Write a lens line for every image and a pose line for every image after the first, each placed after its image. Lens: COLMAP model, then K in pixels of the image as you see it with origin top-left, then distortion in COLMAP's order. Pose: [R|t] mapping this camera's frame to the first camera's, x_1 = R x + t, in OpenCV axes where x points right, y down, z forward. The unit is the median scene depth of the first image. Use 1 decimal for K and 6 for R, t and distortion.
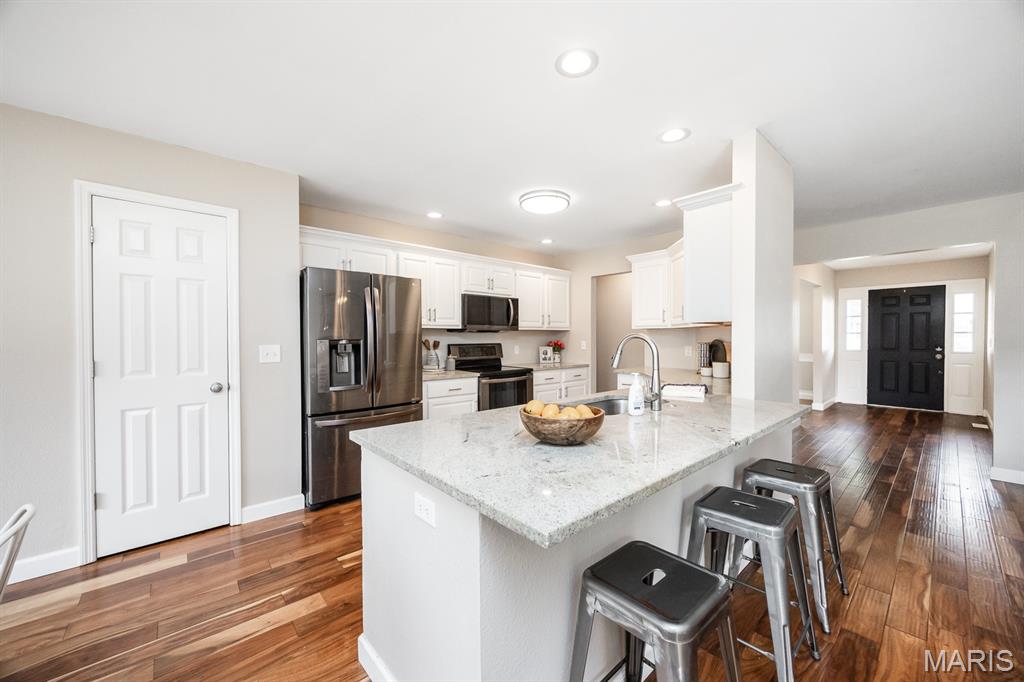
lens RADIAL K [[389.2, 0, 515.1], [0, 389.2, 340.1], [0, 0, 1]] dist [0.000428, -0.000065]
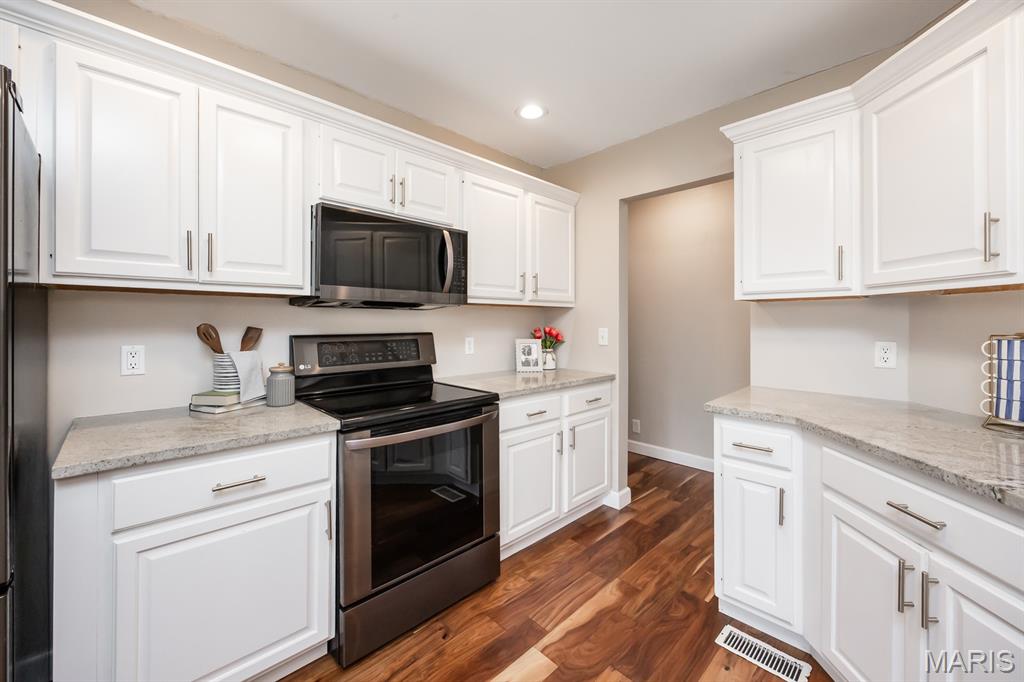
lens RADIAL K [[405.0, 0, 507.5], [0, 405.0, 323.2], [0, 0, 1]] dist [-0.001619, -0.000246]
pose [[0.999399, 0.002594, 0.034573, 0.039786], [-0.002360, 0.999974, -0.006817, -0.000393], [-0.034590, 0.006731, 0.999379, 0.565839]]
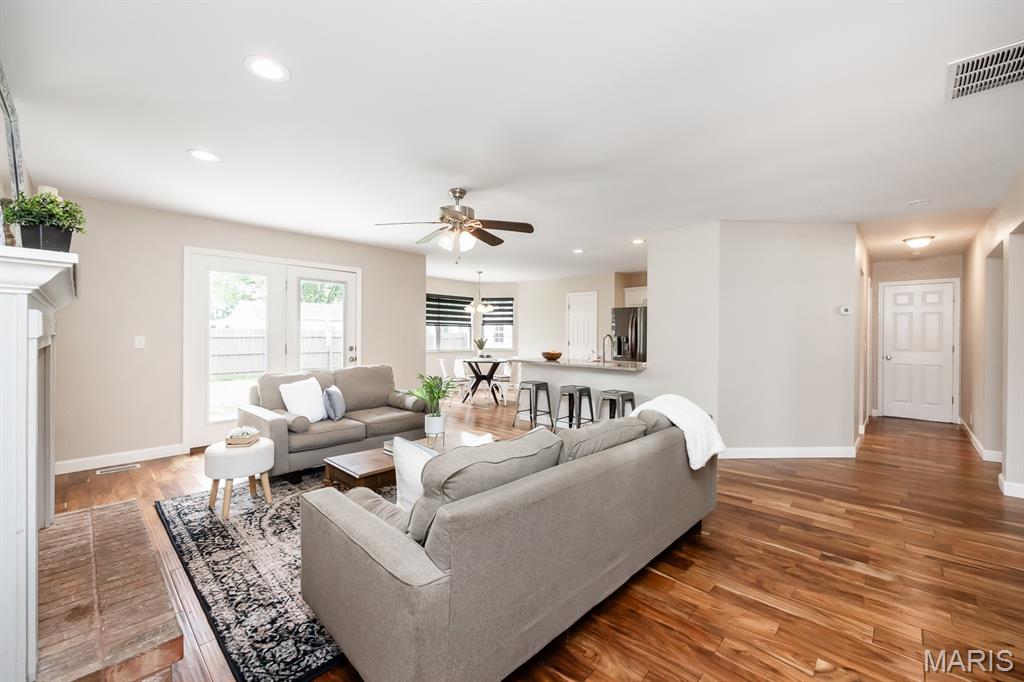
lens RADIAL K [[416.9, 0, 512.0], [0, 416.9, 341.0], [0, 0, 1]] dist [-0.000516, -0.000381]
pose [[0.078331, 0.015521, -0.996807, 1.362149], [-0.013190, 0.999807, 0.014532, 0.001162], [0.996840, 0.012009, 0.078521, 0.069028]]
